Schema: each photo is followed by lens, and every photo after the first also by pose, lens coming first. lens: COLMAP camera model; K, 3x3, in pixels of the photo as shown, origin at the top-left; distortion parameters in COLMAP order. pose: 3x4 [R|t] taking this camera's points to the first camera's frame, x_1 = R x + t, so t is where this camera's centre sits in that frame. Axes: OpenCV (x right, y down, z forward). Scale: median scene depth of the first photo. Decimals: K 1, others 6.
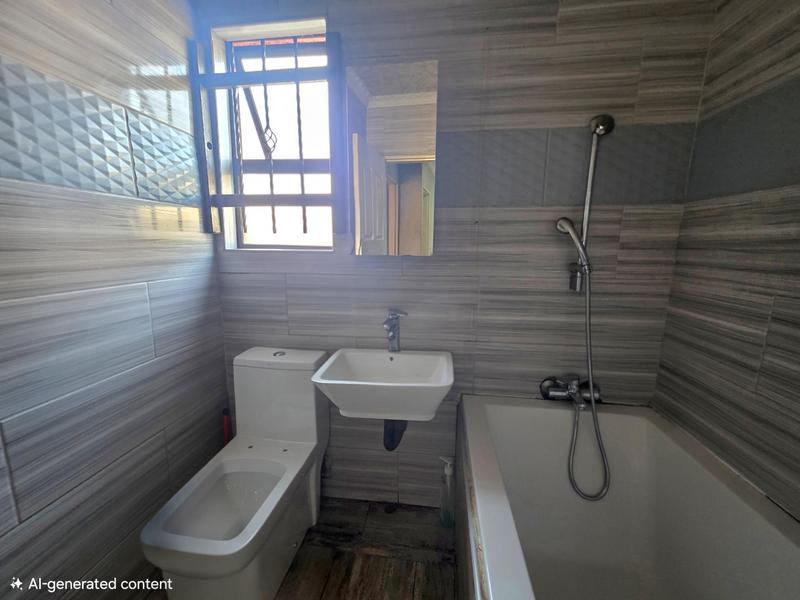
lens RADIAL K [[321.5, 0, 399.3], [0, 321.5, 296.8], [0, 0, 1]] dist [-0.001567, -0.000043]
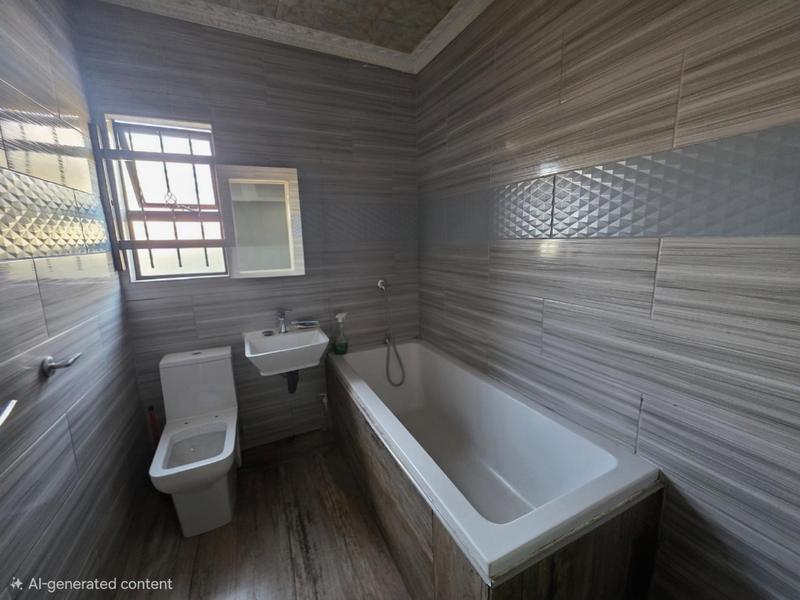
lens RADIAL K [[319.2, 0, 400.0], [0, 319.2, 296.7], [0, 0, 1]] dist [0.001501, 0.000140]
pose [[0.839508, -0.127718, 0.528124, -0.349506], [0.120875, 0.991524, 0.047639, -0.025699], [-0.529731, 0.023844, 0.847830, -0.660586]]
